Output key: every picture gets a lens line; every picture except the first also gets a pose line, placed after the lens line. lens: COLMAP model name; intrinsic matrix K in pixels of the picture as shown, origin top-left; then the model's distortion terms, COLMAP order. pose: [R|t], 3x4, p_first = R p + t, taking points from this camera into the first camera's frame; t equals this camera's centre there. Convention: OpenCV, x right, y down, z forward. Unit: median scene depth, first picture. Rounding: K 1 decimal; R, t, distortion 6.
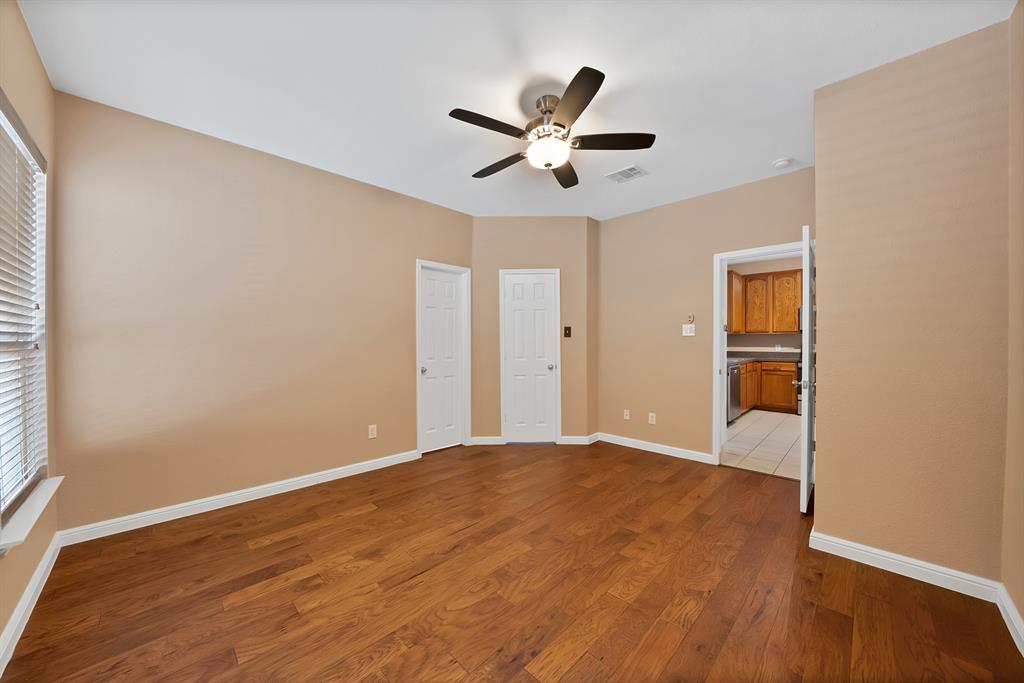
lens RADIAL K [[370.9, 0, 517.1], [0, 370.9, 340.2], [0, 0, 1]] dist [-0.021496, 0.001699]
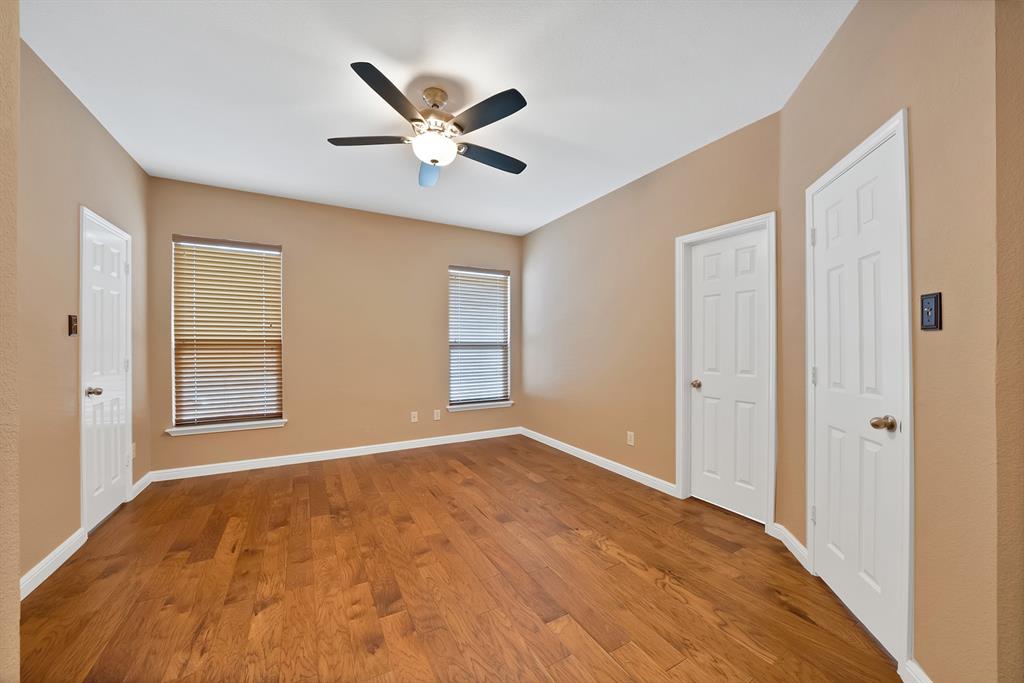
lens RADIAL K [[370.9, 0, 499.4], [0, 370.9, 345.7], [0, 0, 1]] dist [-0.021496, 0.001699]
pose [[-0.310009, 0.002617, -0.950730, 0.932895], [0.002397, 0.999995, 0.001971, 0.004246], [0.950731, -0.001668, -0.310014, 1.443078]]
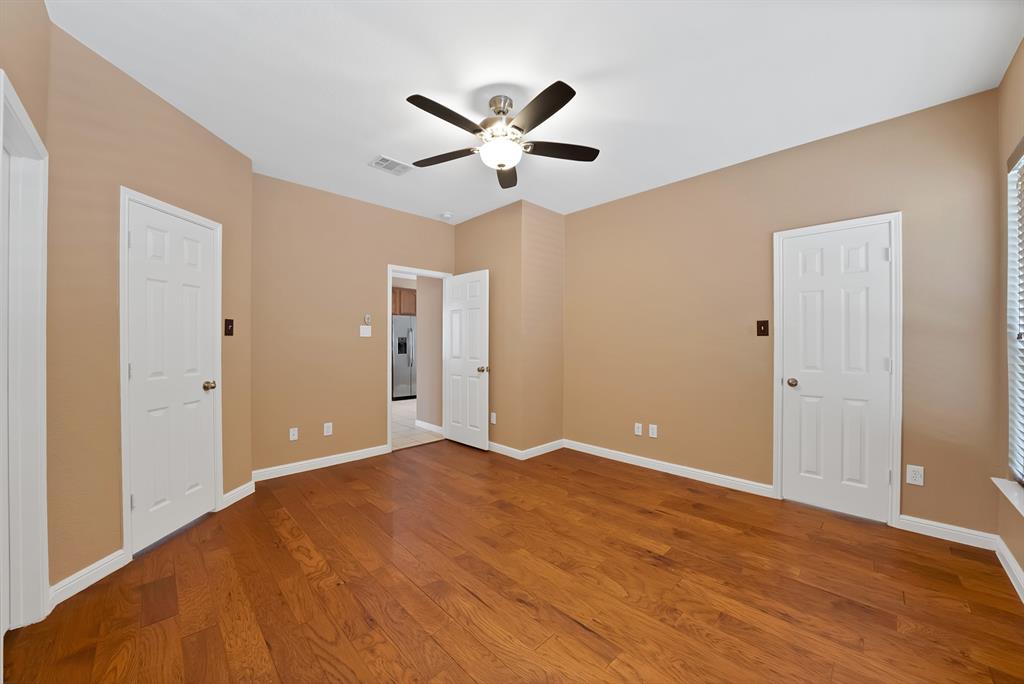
lens RADIAL K [[370.9, 0, 515.6], [0, 370.9, 339.8], [0, 0, 1]] dist [-0.021496, 0.001699]
pose [[0.015879, 0.004518, 0.999864, -0.899835], [-0.001908, 0.999988, -0.004488, 0.001041], [-0.999872, -0.001836, 0.015887, 0.936322]]
